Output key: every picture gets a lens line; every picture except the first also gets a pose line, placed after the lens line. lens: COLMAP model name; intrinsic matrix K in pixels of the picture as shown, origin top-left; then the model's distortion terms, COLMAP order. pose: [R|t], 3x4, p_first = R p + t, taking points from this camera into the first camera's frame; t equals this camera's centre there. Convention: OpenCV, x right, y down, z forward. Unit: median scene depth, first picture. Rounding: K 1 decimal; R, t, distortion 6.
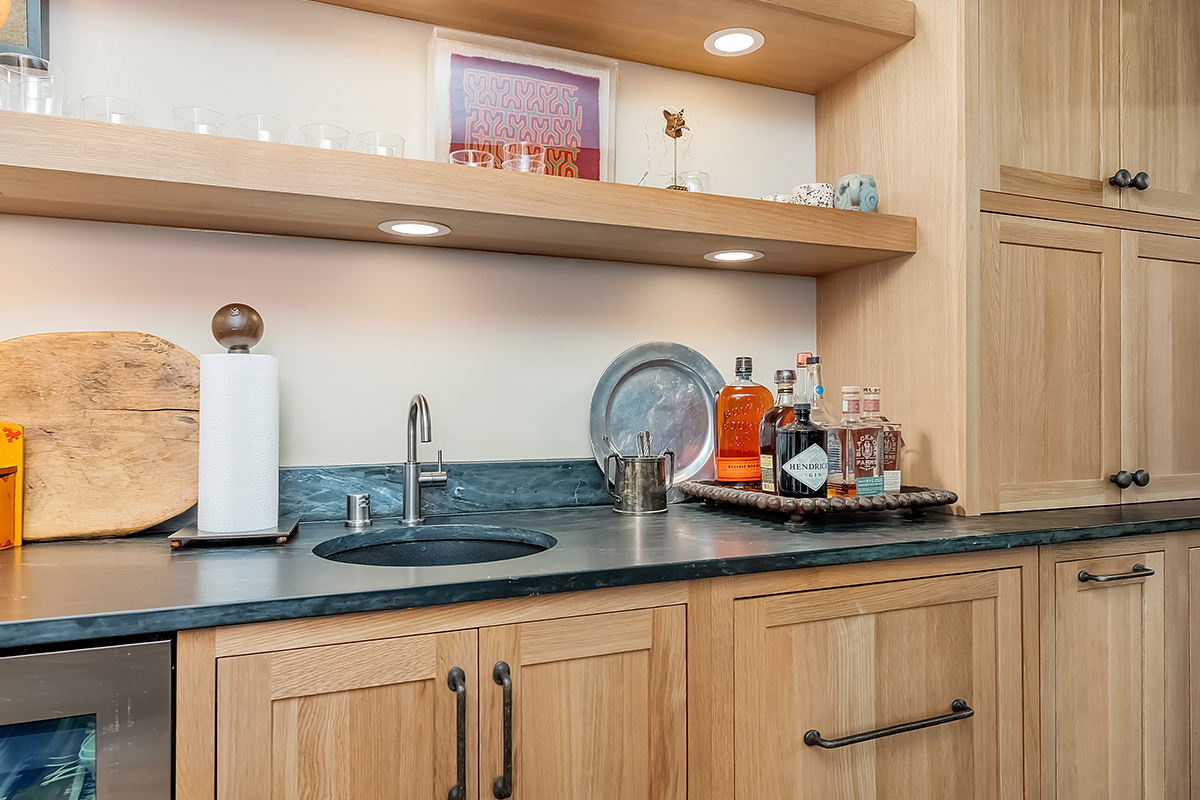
lens RADIAL K [[765.6, 0, 600.0], [0, 765.6, 400.0], [0, 0, 1]] dist [0.000638, -0.001367]
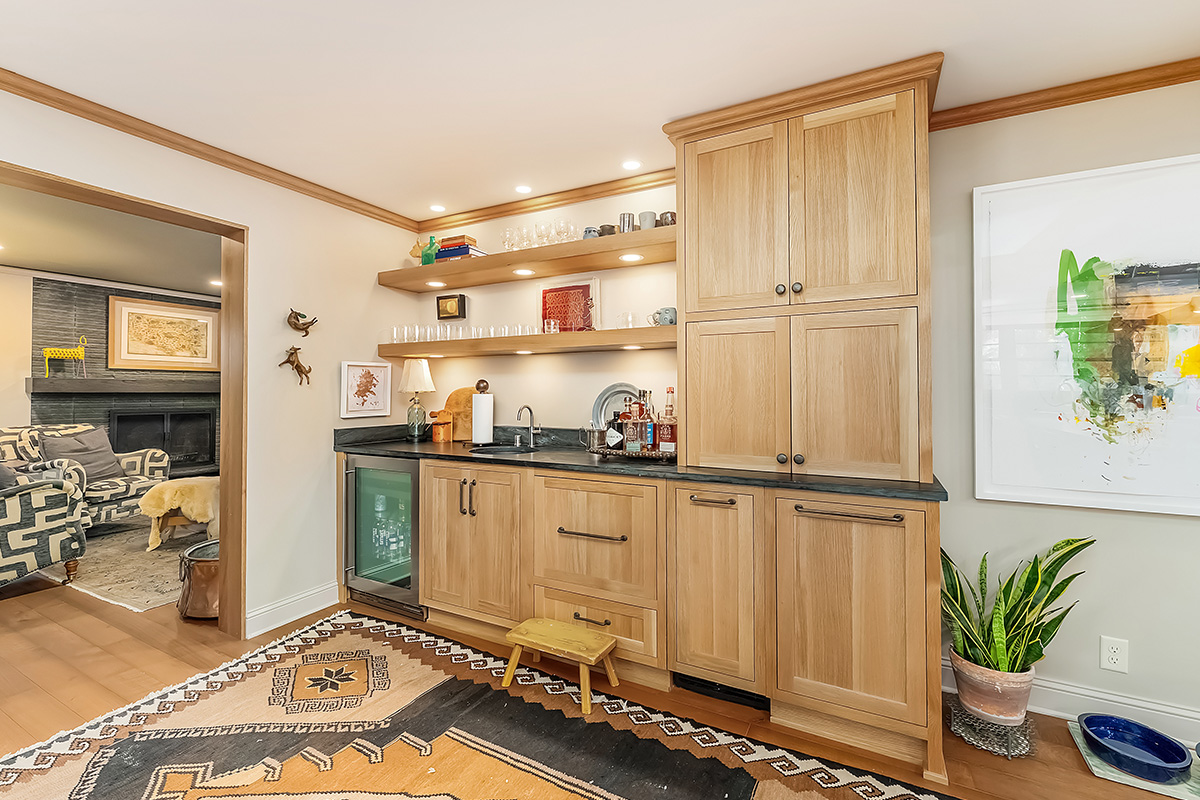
lens RADIAL K [[494.2, 0, 599.2], [0, 494.2, 390.9], [0, 0, 1]] dist [-0.000517, -0.000189]
pose [[0.649773, -0.000005, -0.760128, 1.434975], [0.008020, 0.999944, 0.006849, -0.072840], [0.760086, -0.010547, 0.649737, -0.074361]]
